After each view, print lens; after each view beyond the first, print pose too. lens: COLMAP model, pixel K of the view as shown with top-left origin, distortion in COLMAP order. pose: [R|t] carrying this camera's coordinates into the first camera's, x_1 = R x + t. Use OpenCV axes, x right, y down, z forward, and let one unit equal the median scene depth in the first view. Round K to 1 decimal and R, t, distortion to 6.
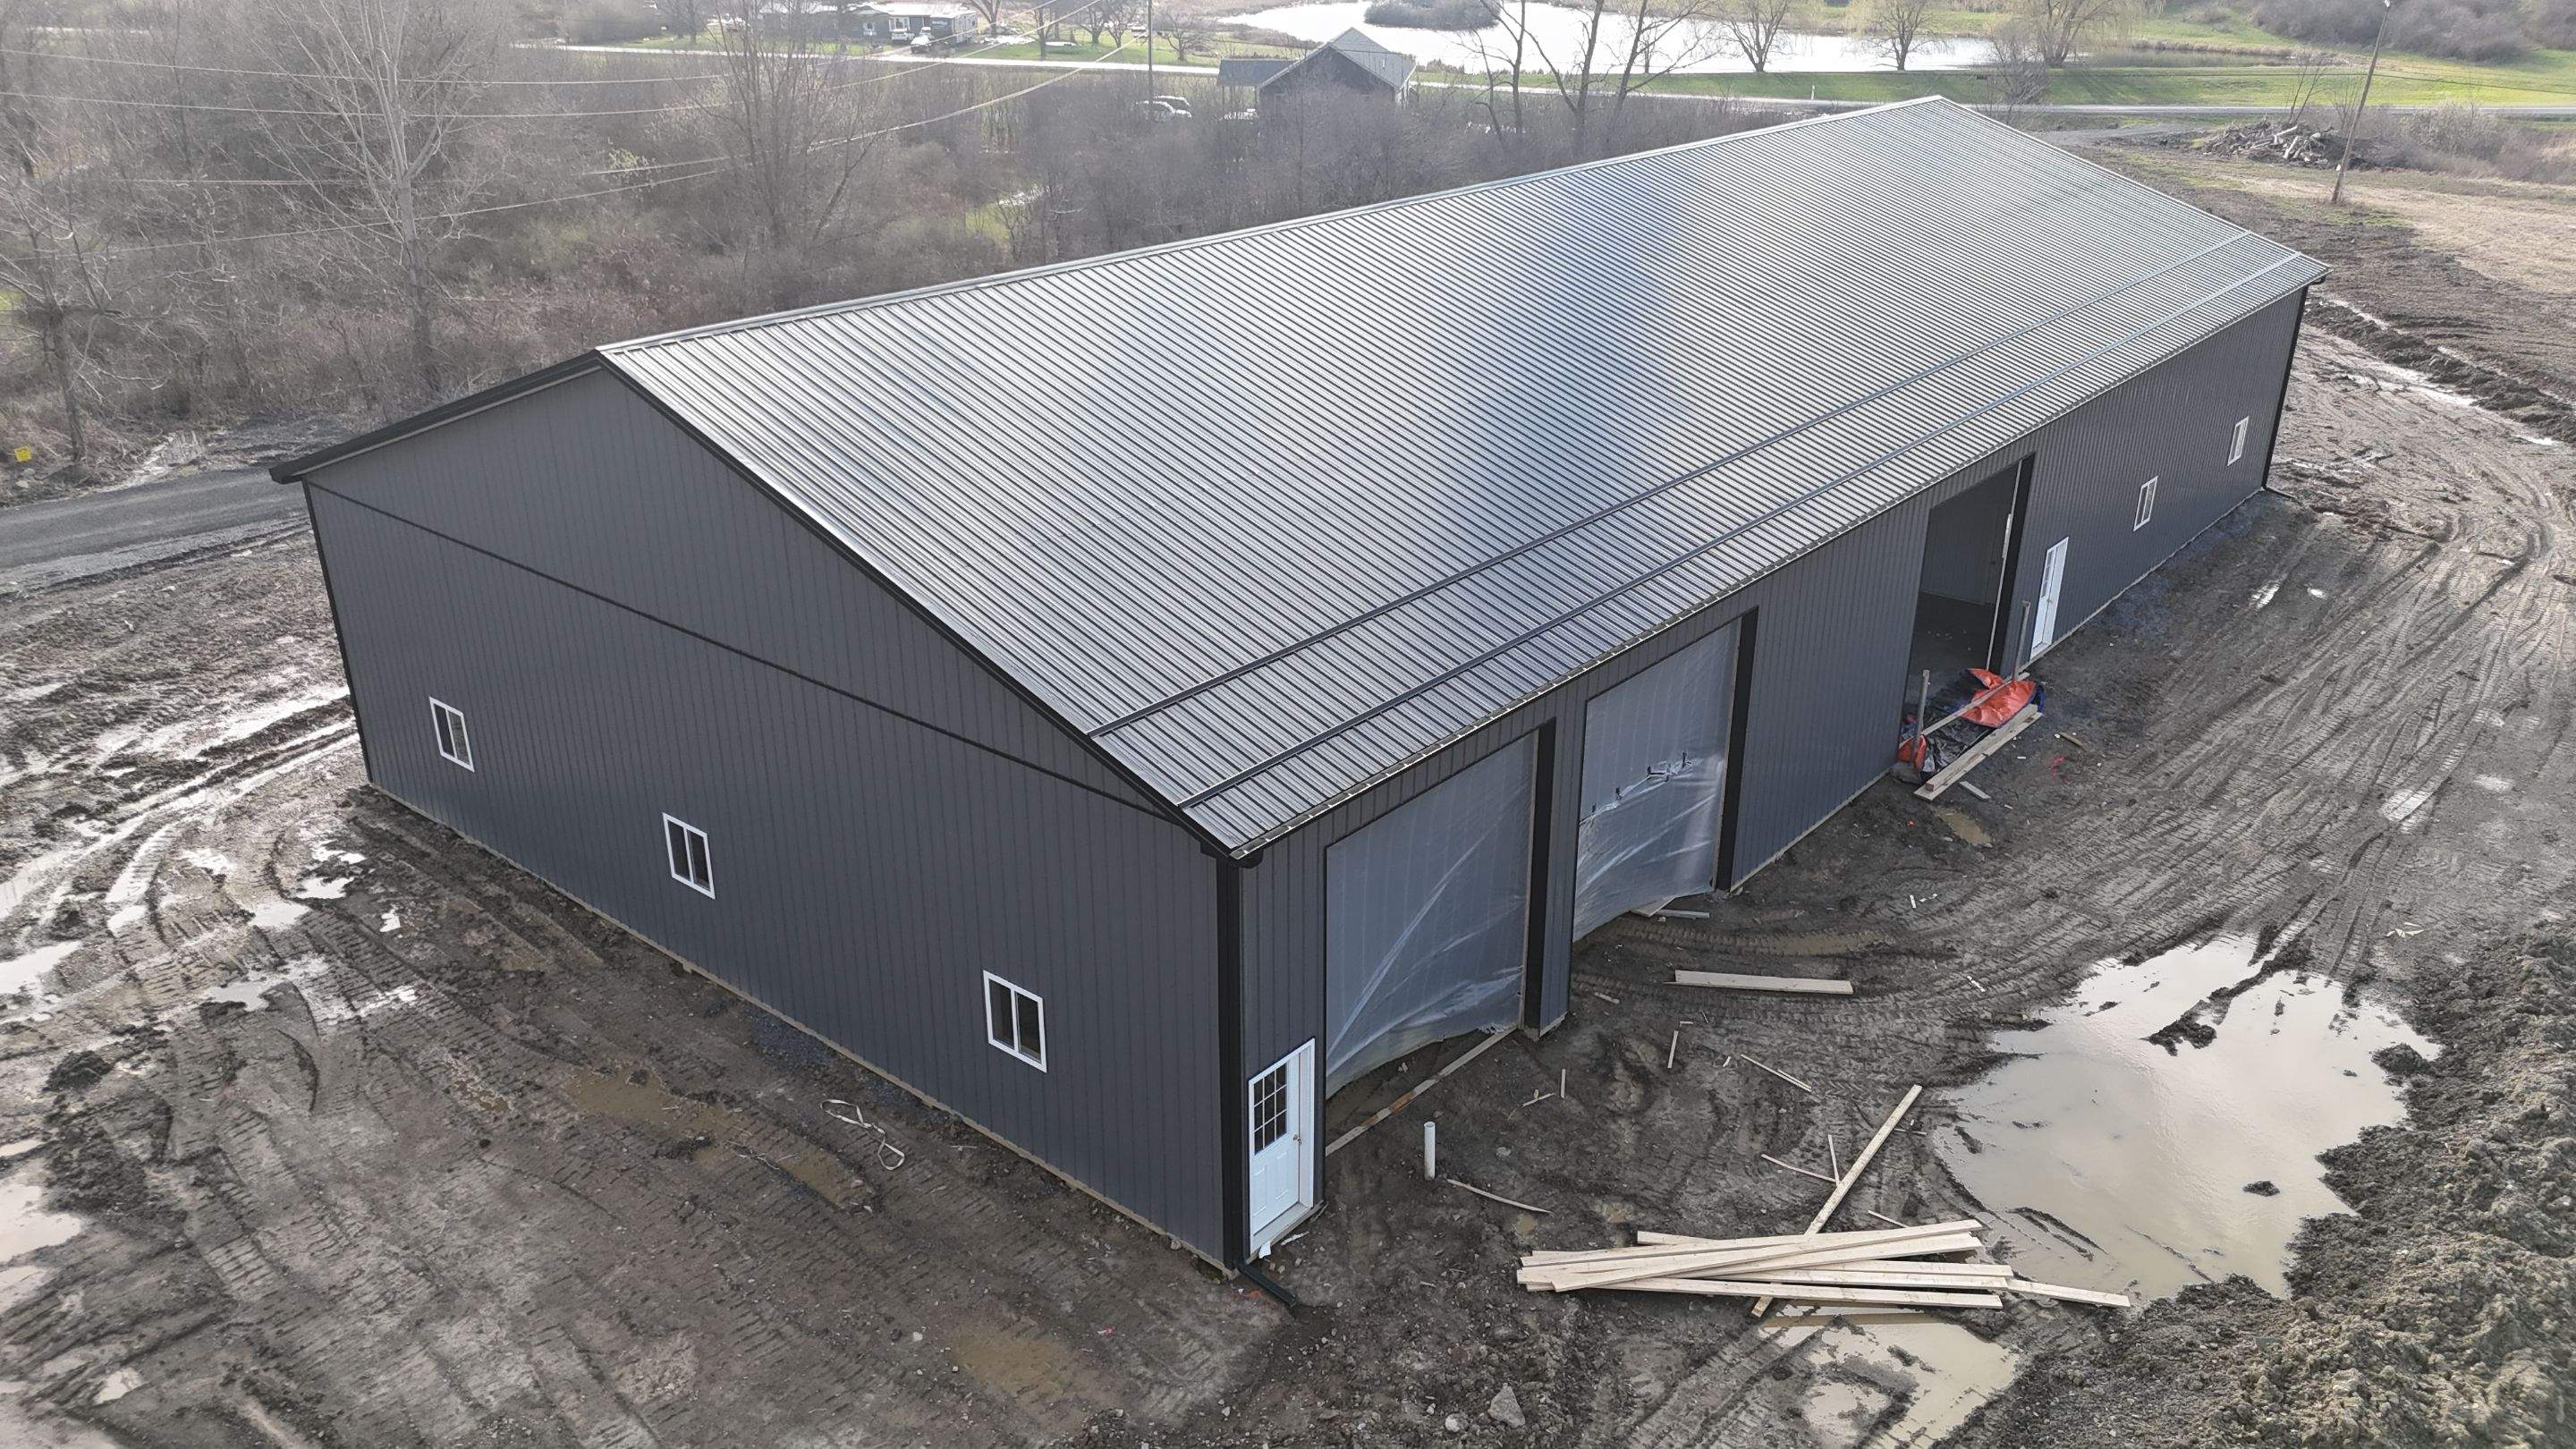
lens RADIAL K [[1900.7, 0, 1288.0], [0, 1900.7, 724.5], [0, 0, 1]] dist [0.076066, -0.066457]
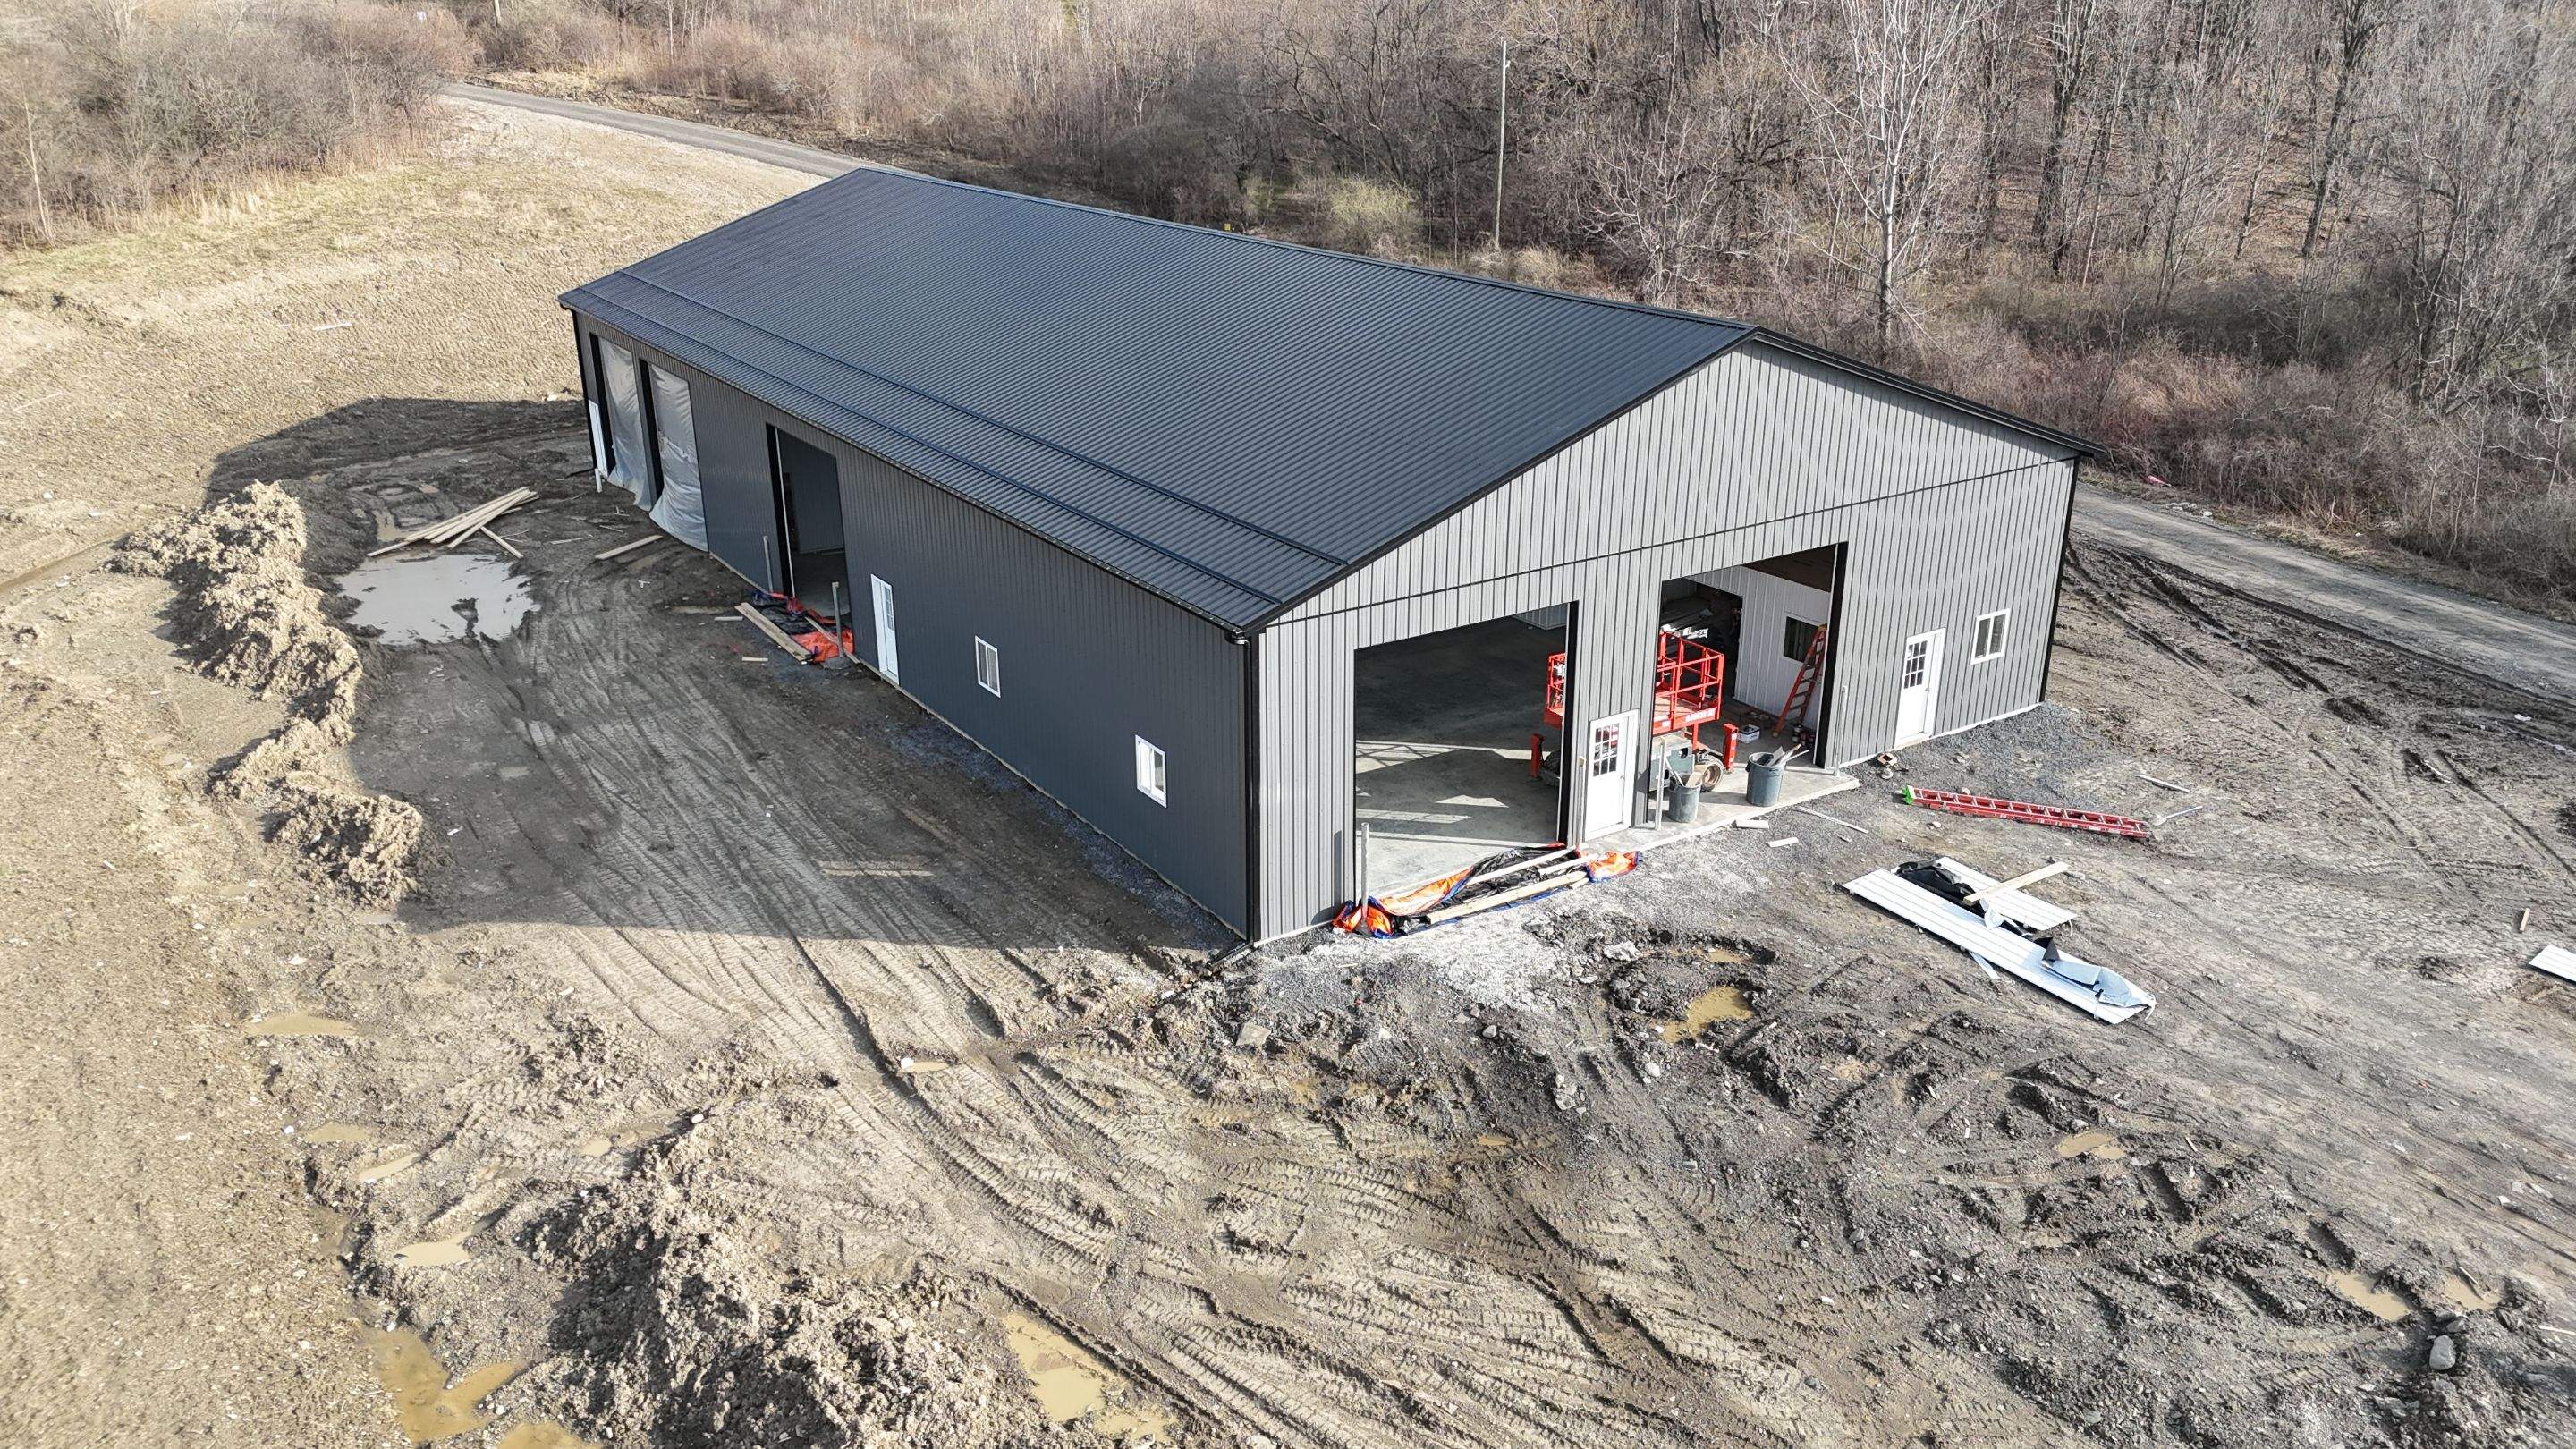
lens RADIAL K [[1900.7, 0, 1288.0], [0, 1900.7, 724.5], [0, 0, 1]] dist [0.076066, -0.066457]
pose [[-0.295200, 0.340778, -0.892596, 1.605962], [-0.369924, 0.820598, 0.435632, -0.708232], [0.880916, 0.458792, -0.116178, 1.638777]]
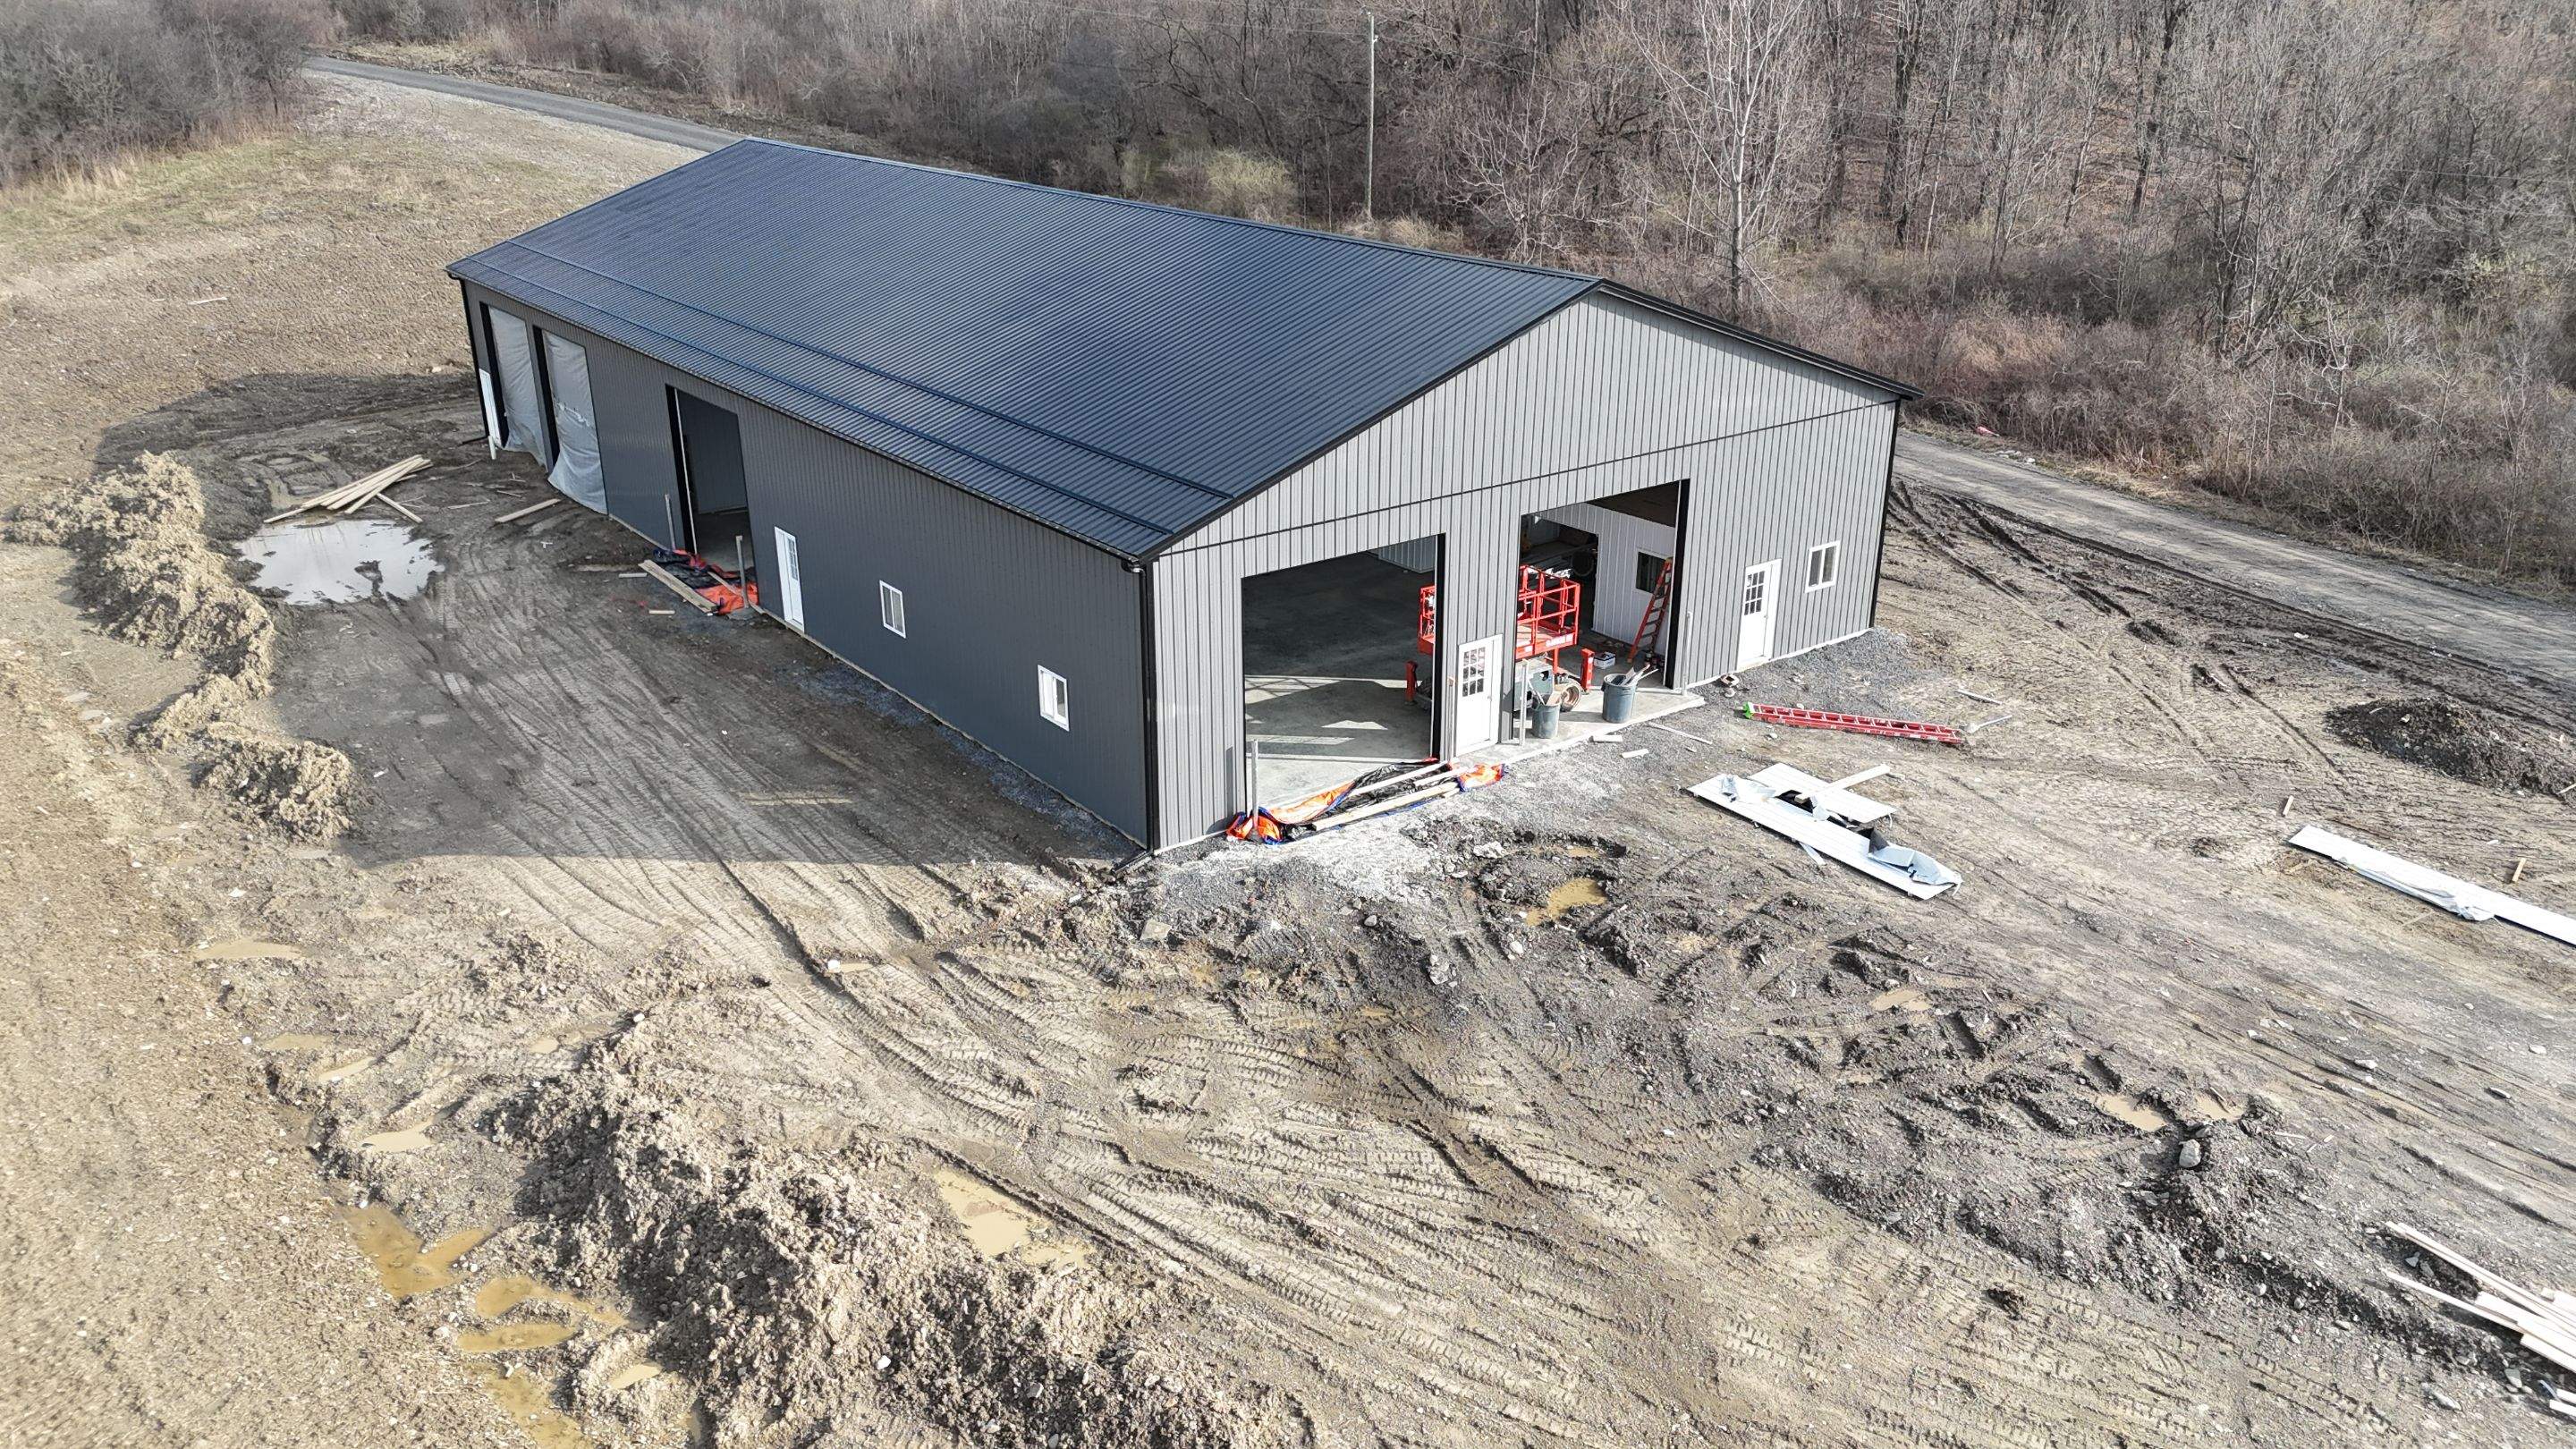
lens RADIAL K [[1900.7, 0, 1288.0], [0, 1900.7, 724.5], [0, 0, 1]] dist [0.076066, -0.066457]
pose [[-0.234553, 0.355938, -0.904596, 1.690359], [-0.378444, 0.823709, 0.422237, -0.717086], [0.895414, 0.441376, -0.058500, 1.658859]]
